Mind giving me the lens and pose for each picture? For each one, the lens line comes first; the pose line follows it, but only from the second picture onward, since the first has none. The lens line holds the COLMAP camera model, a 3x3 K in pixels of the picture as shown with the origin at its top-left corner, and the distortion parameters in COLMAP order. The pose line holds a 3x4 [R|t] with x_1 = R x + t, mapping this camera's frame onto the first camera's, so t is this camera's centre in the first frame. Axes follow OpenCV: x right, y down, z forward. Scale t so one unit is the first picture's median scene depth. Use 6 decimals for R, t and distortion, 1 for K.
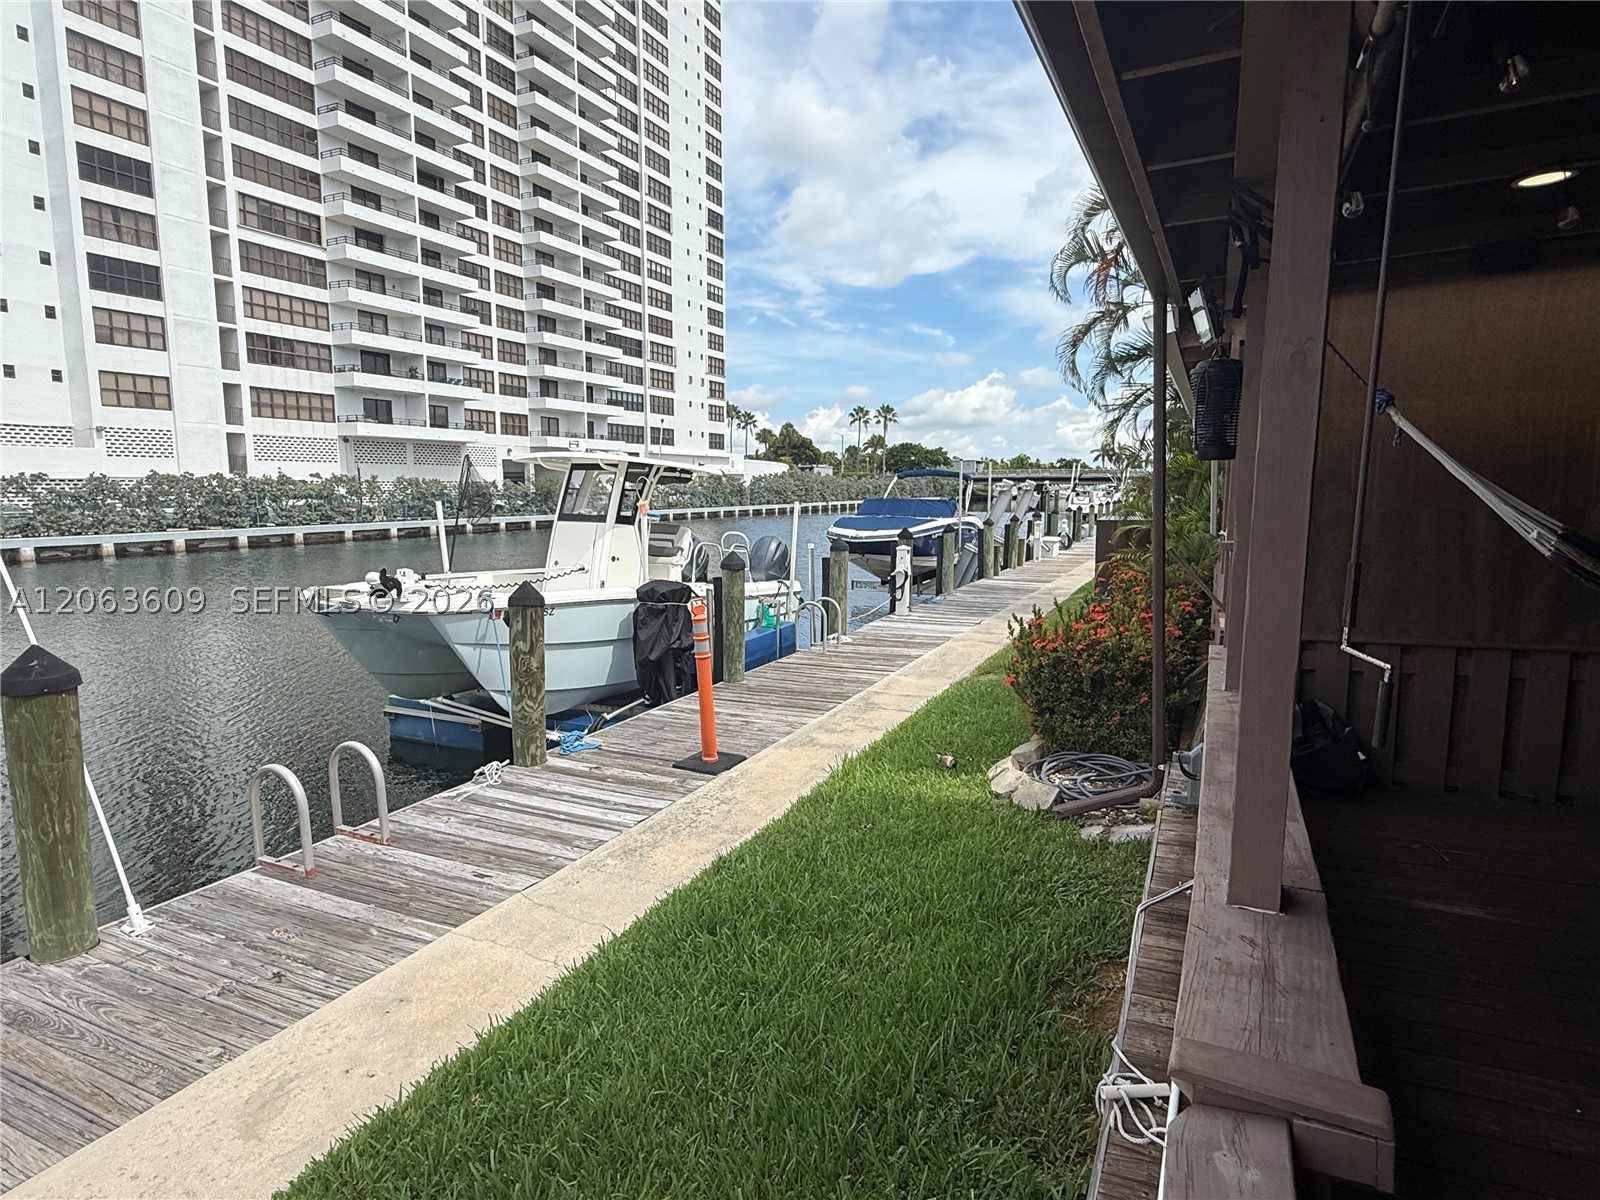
lens RADIAL K [[877.6, 0, 790.4], [0, 877.6, 594.2], [0, 0, 1]] dist [0.001694, -0.000105]
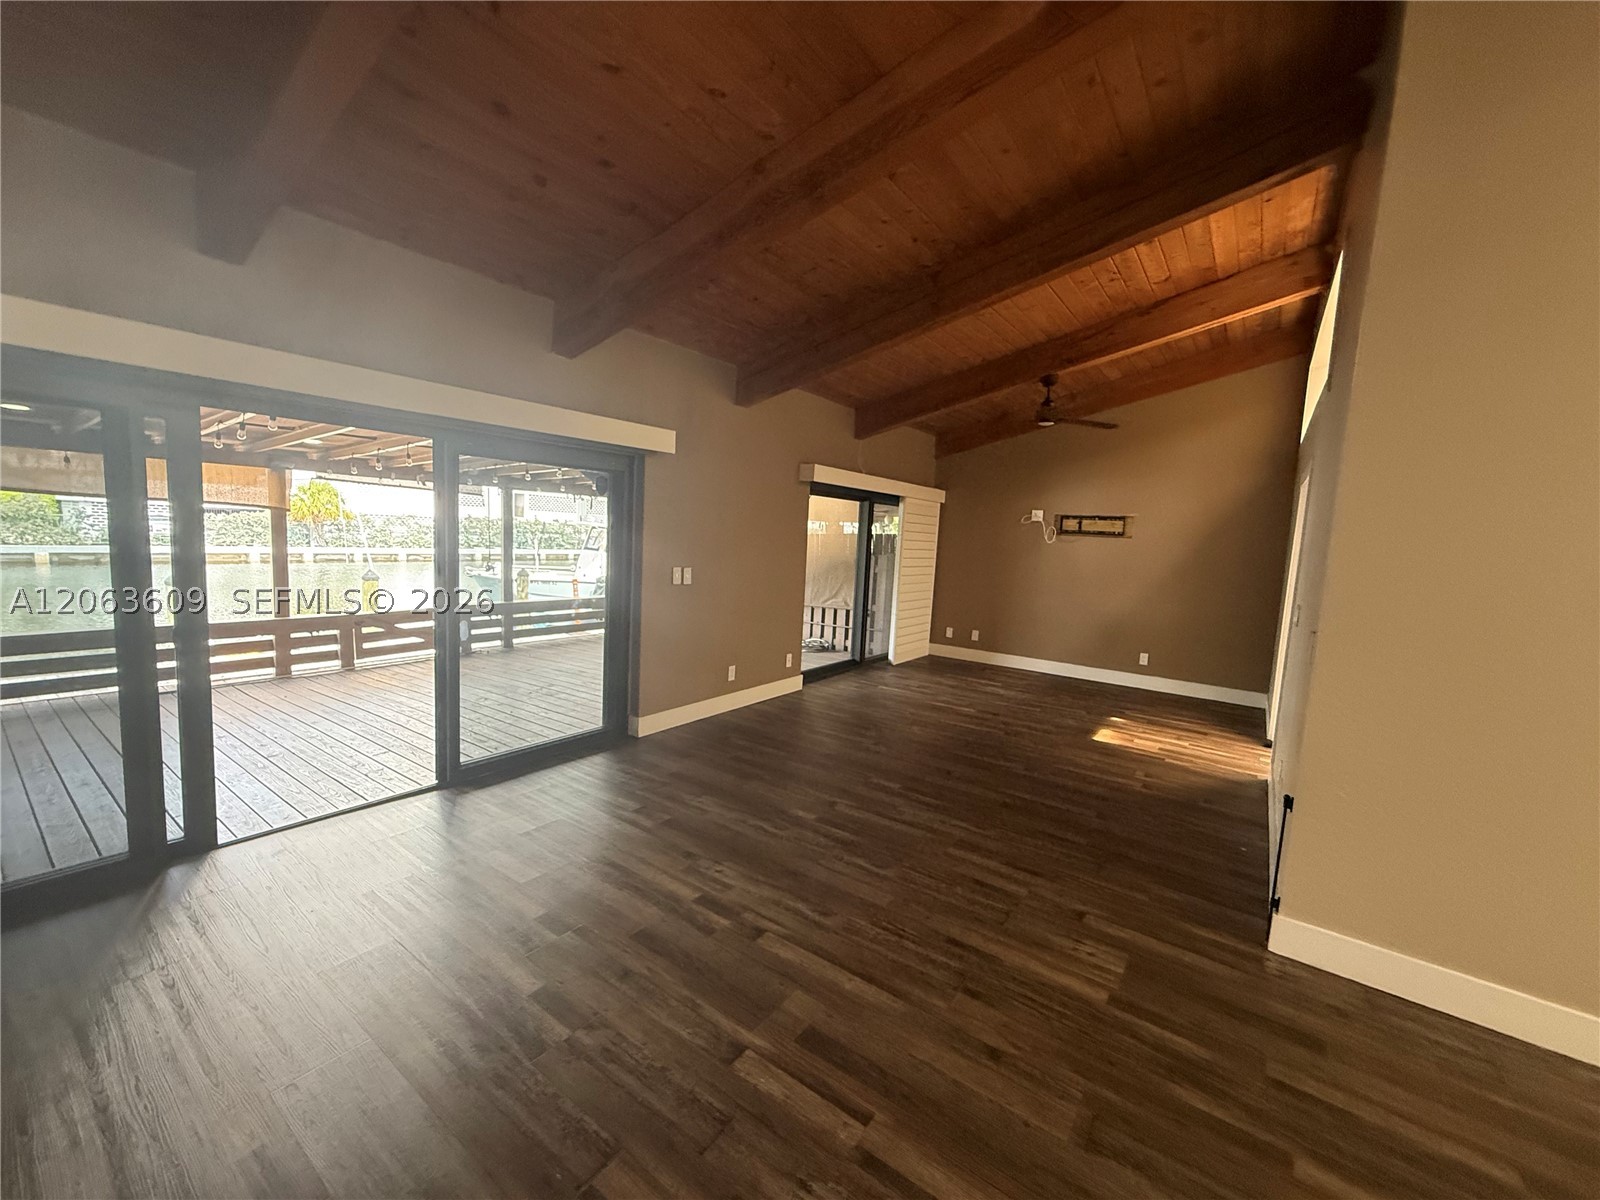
lens RADIAL K [[635.9, 0, 793.8], [0, 635.9, 603.7], [0, 0, 1]] dist [-0.000039, 0.000332]
pose [[0.982728, 0.065376, -0.173121, 0.169583], [-0.068575, 0.997567, -0.012560, 0.012124], [0.171879, 0.024214, 0.984820, -0.166357]]
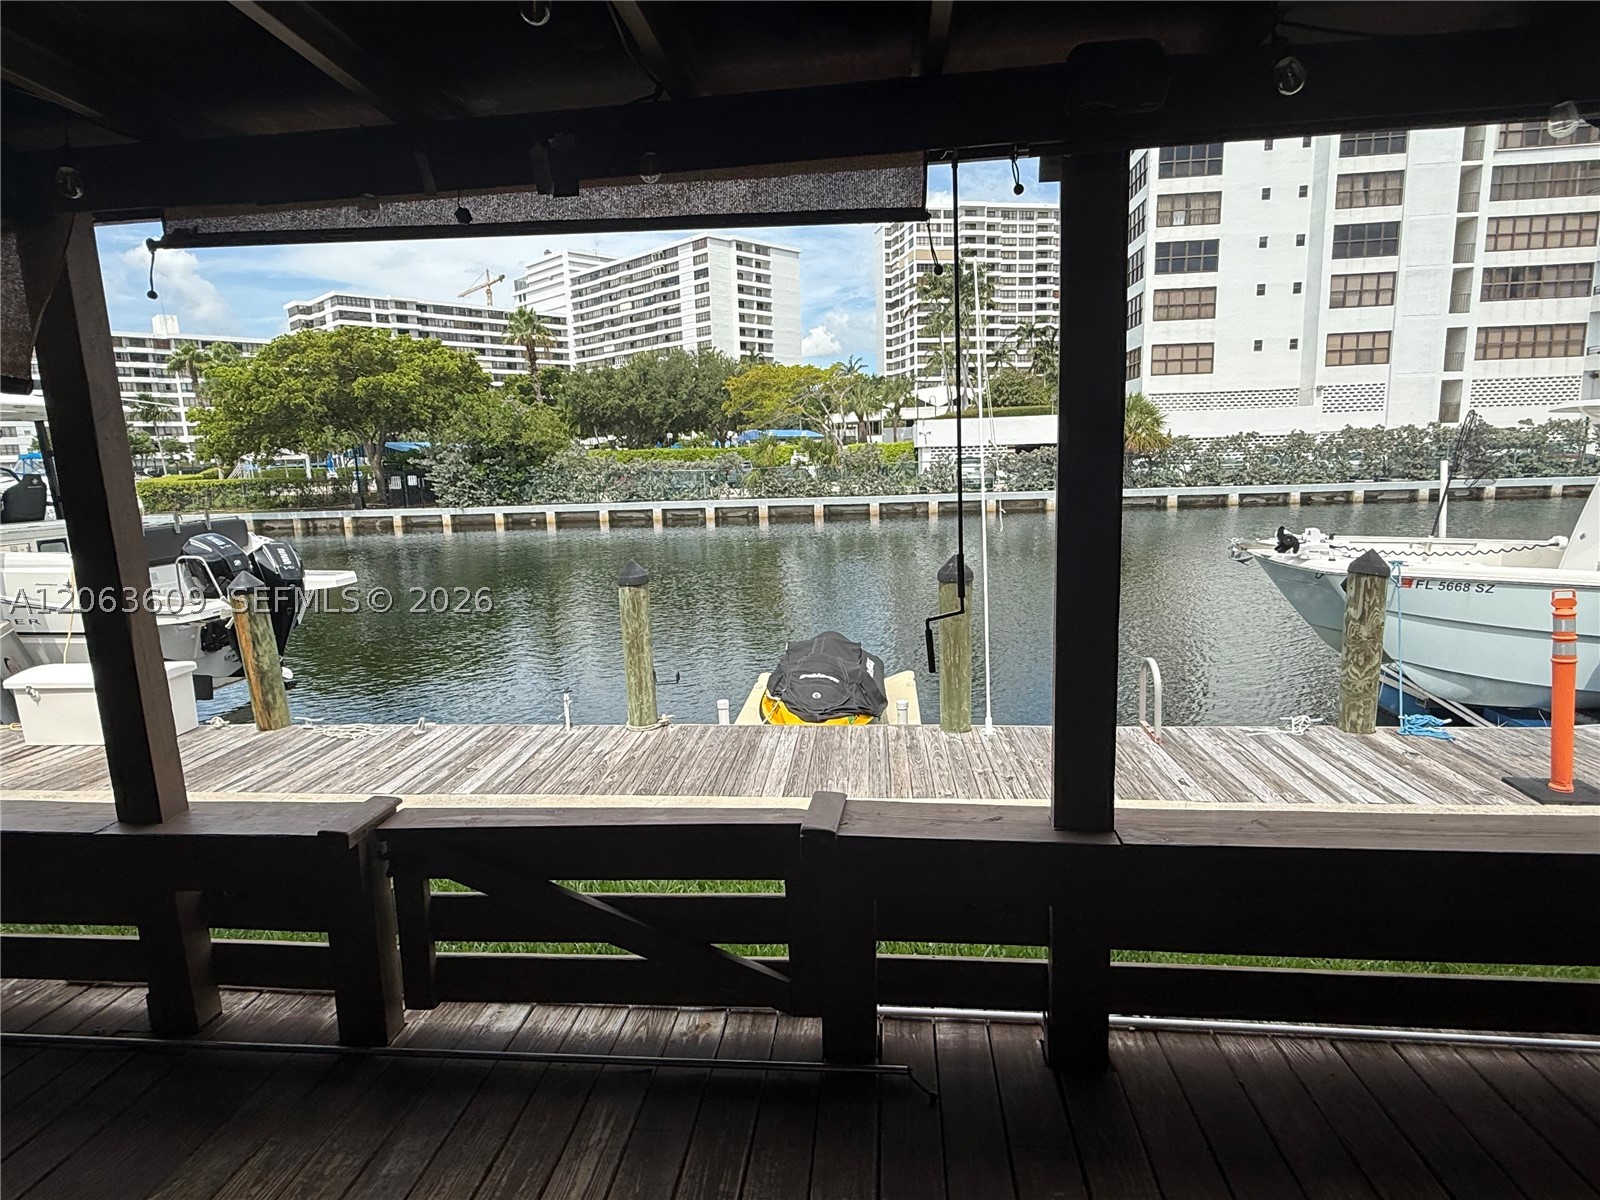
lens RADIAL K [[877.6, 0, 798.1], [0, 877.6, 596.4], [0, 0, 1]] dist [0.001694, -0.000105]
pose [[0.340743, 0.139731, -0.929715, 0.070576], [-0.083838, 0.989470, 0.117985, -0.004302], [0.936411, 0.037743, 0.348870, 0.008208]]
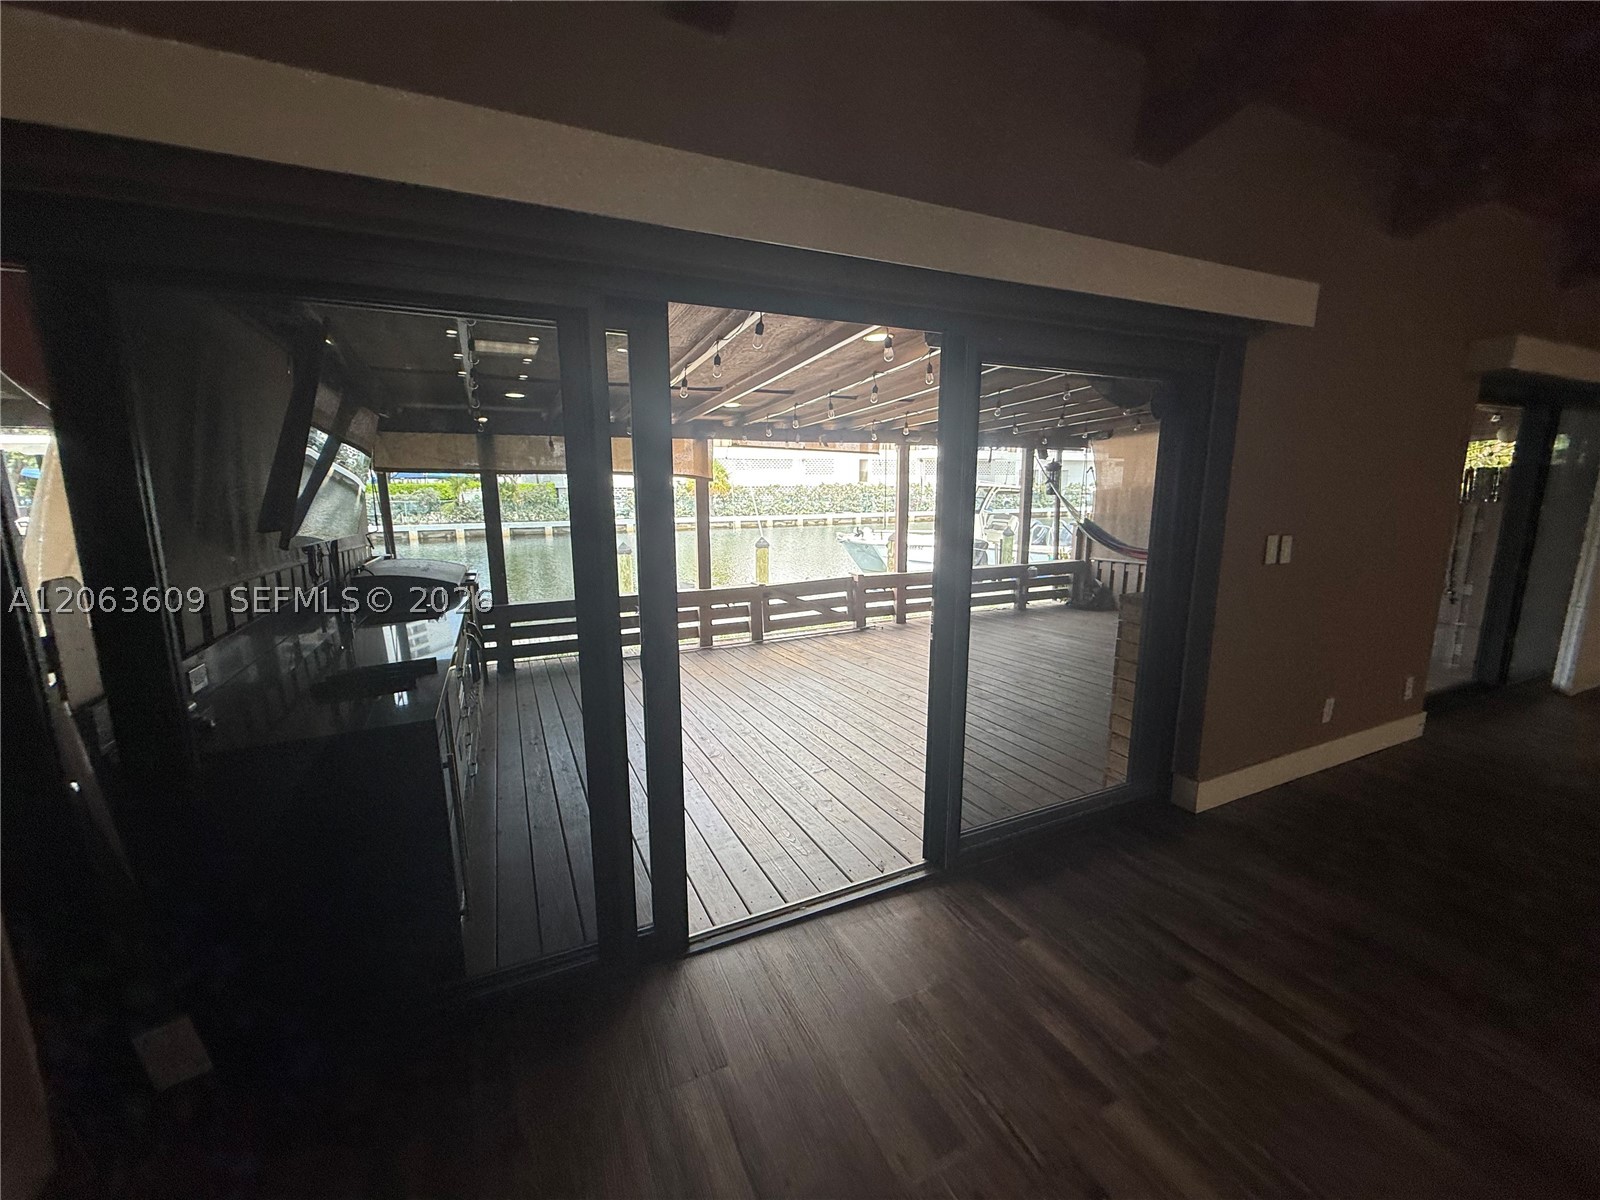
lens RADIAL K [[635.9, 0, 794.9], [0, 635.9, 606.5], [0, 0, 1]] dist [-0.000039, 0.000332]
pose [[0.776974, 0.112373, -0.619422, 0.129182], [-0.072178, 0.993352, 0.089673, 0.010598], [0.625381, -0.024965, 0.779920, -0.139382]]
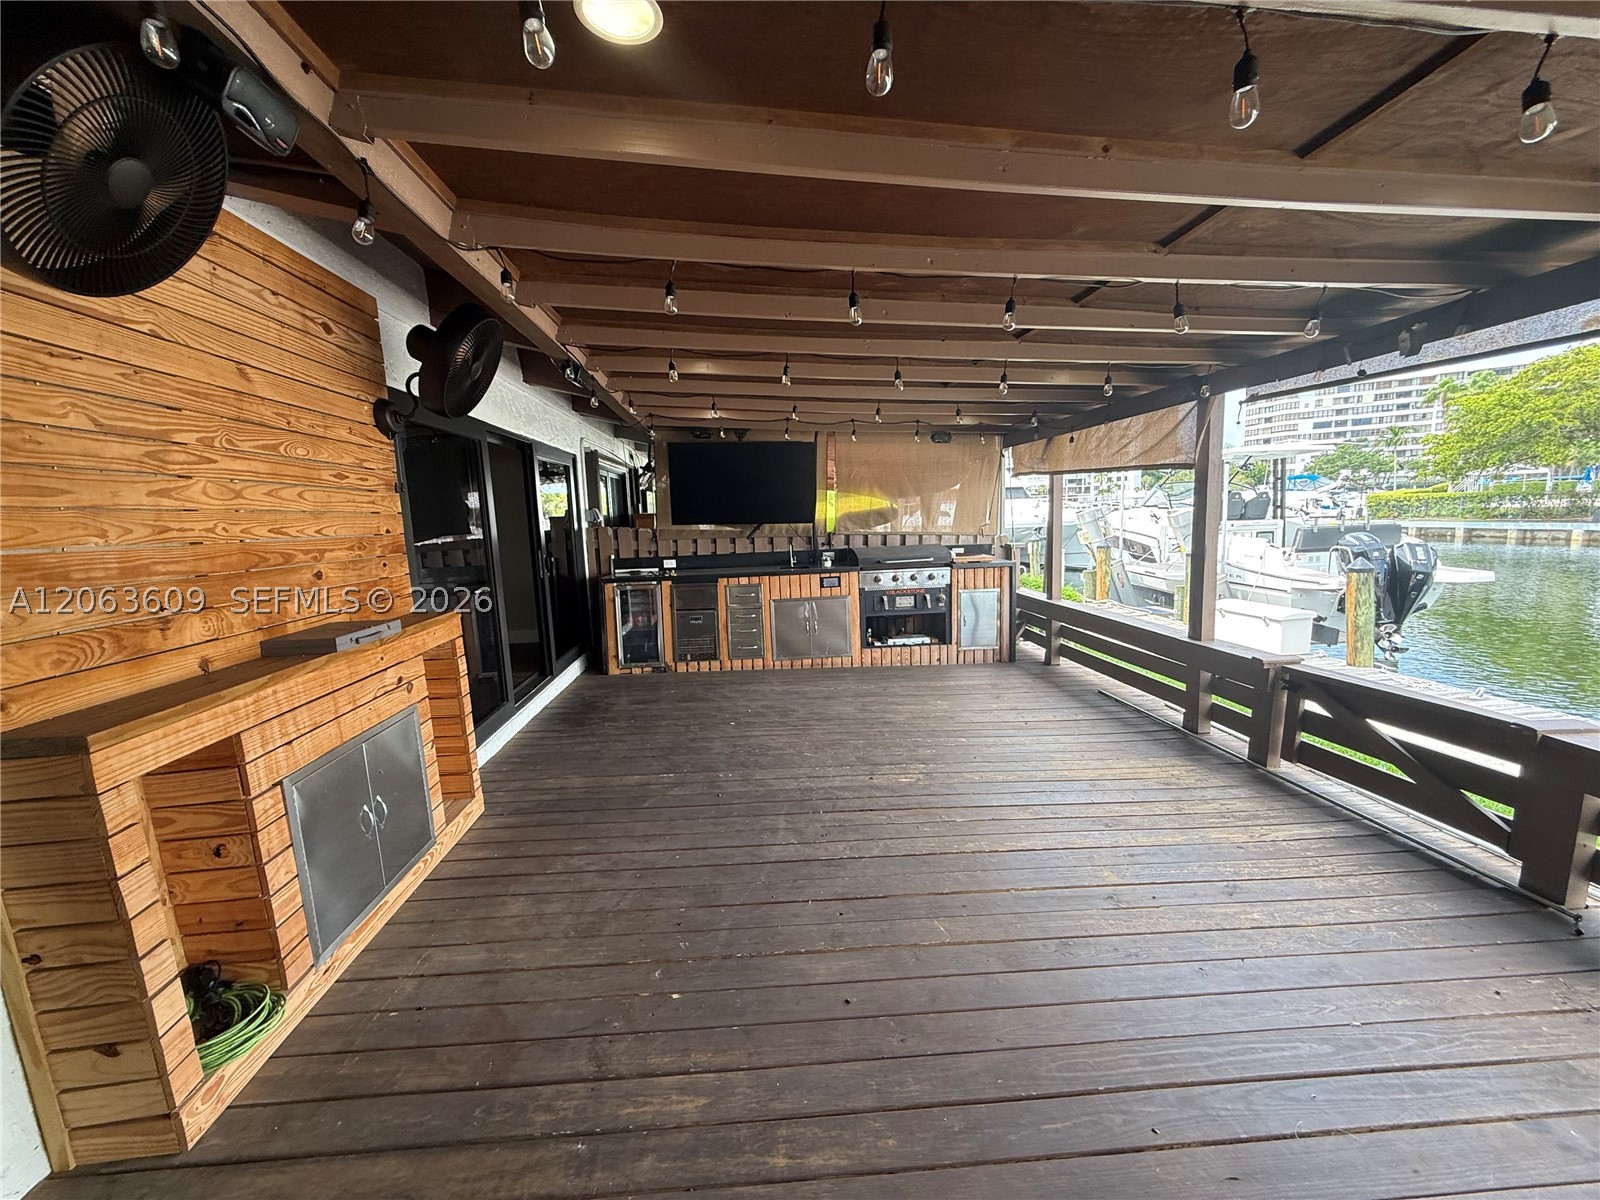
lens RADIAL K [[635.9, 0, 793.6], [0, 635.9, 601.4], [0, 0, 1]] dist [-0.000039, 0.000332]
pose [[-0.857458, 0.103735, -0.503990, 0.114694], [-0.025706, 0.969608, 0.243308, -0.008726], [0.513912, 0.221582, -0.828731, 0.042072]]
